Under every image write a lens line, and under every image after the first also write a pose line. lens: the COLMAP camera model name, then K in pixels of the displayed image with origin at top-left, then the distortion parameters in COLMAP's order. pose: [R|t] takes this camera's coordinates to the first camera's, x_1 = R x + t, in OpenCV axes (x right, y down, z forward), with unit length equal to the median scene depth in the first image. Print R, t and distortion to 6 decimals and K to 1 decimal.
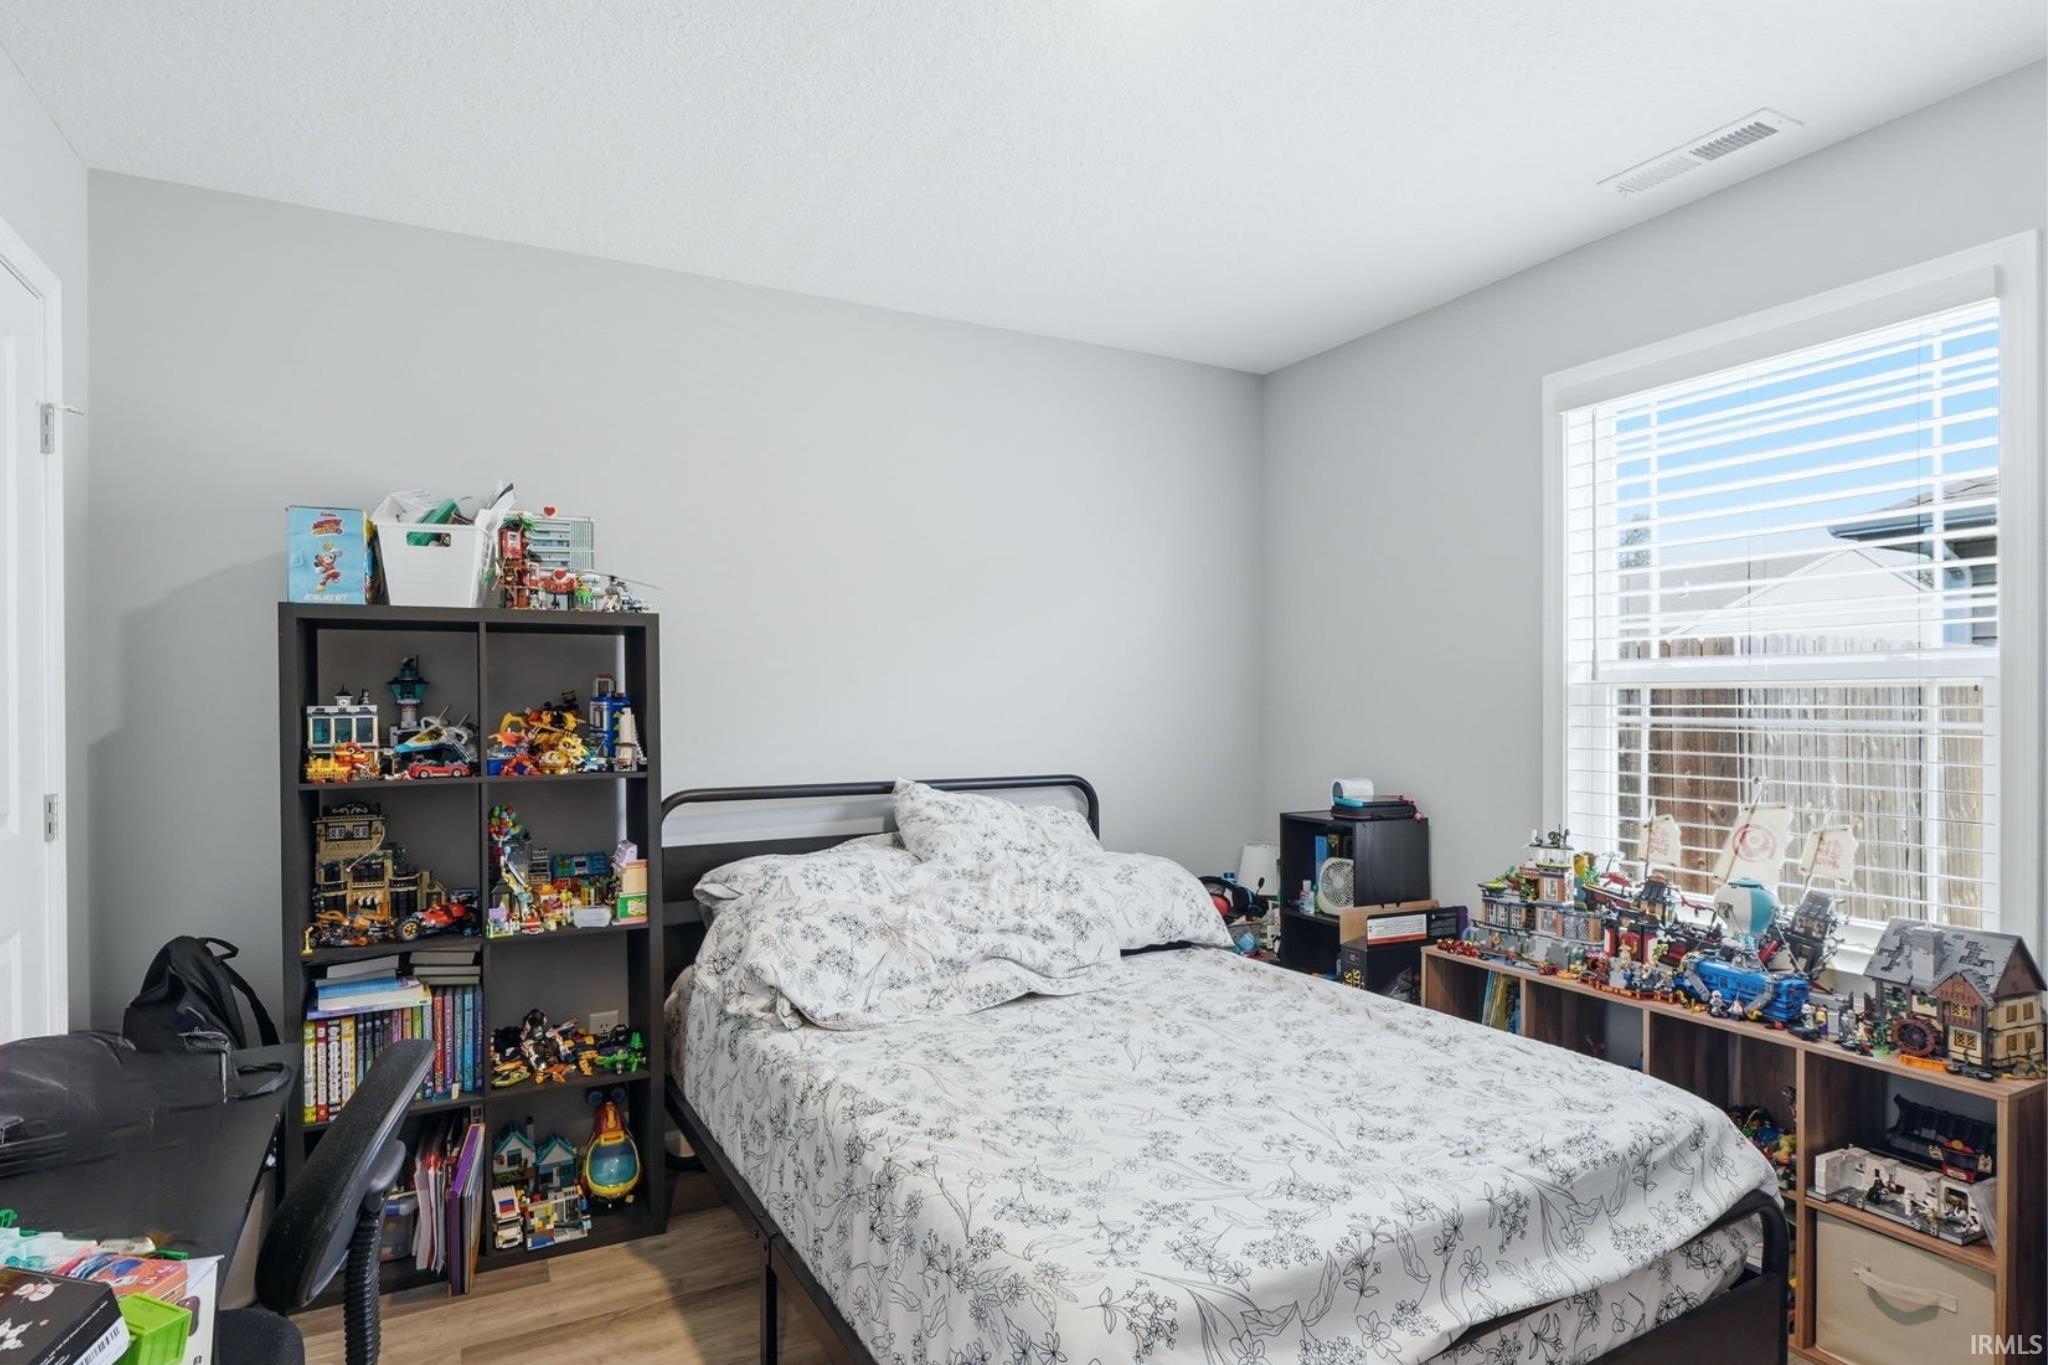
lens RADIAL K [[1049.5, 0, 1020.0], [0, 1049.5, 706.7], [0, 0, 1]] dist [0.003075, 0.000463]
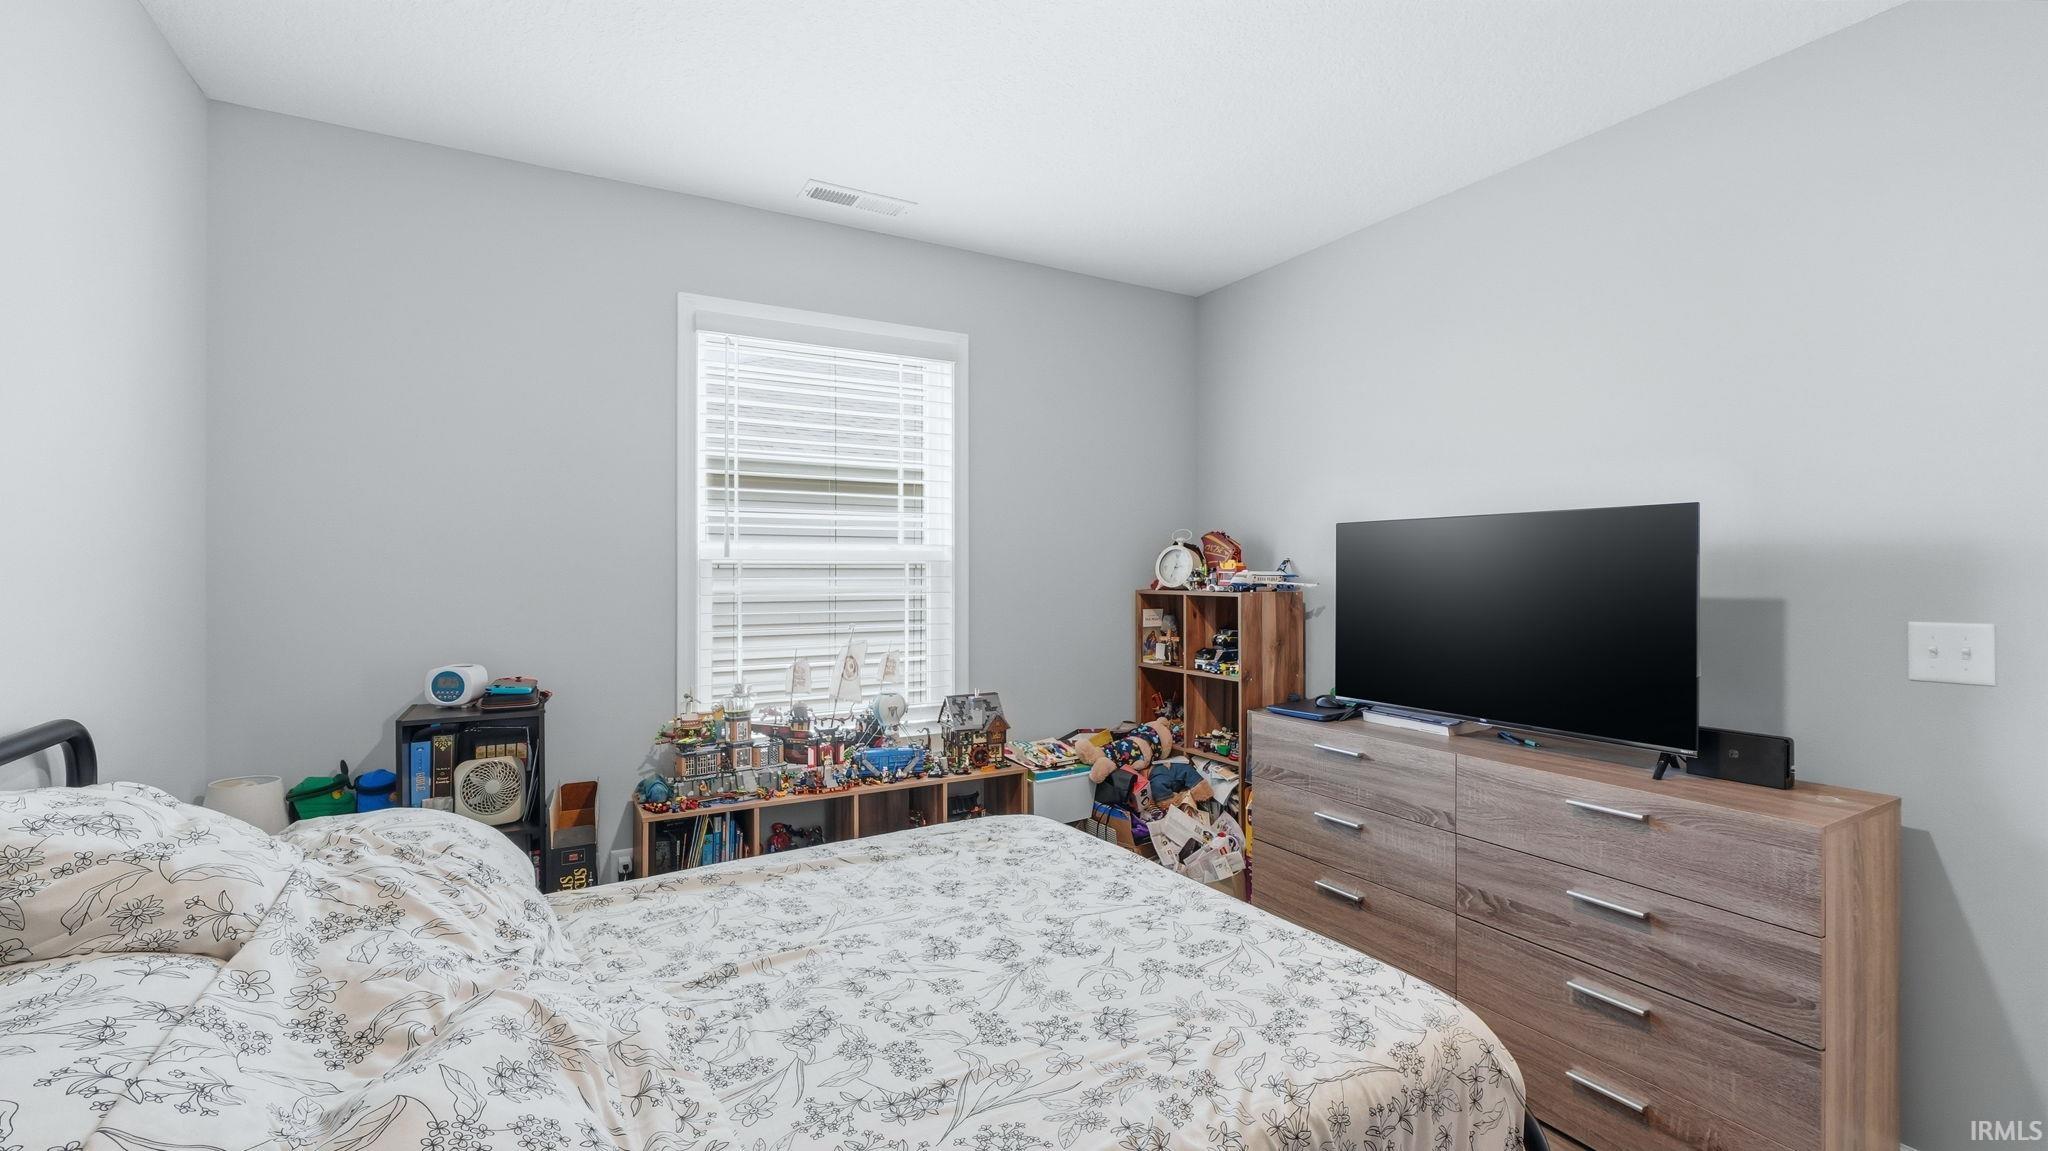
lens RADIAL K [[833.6, 0, 1013.6], [0, 833.6, 562.5], [0, 0, 1]] dist [-0.001534, -0.000122]
pose [[-0.003662, 0.016631, 0.999855, -0.578897], [0.006302, 0.999842, -0.016607, -0.000388], [-0.999973, 0.006241, -0.003767, 0.893138]]
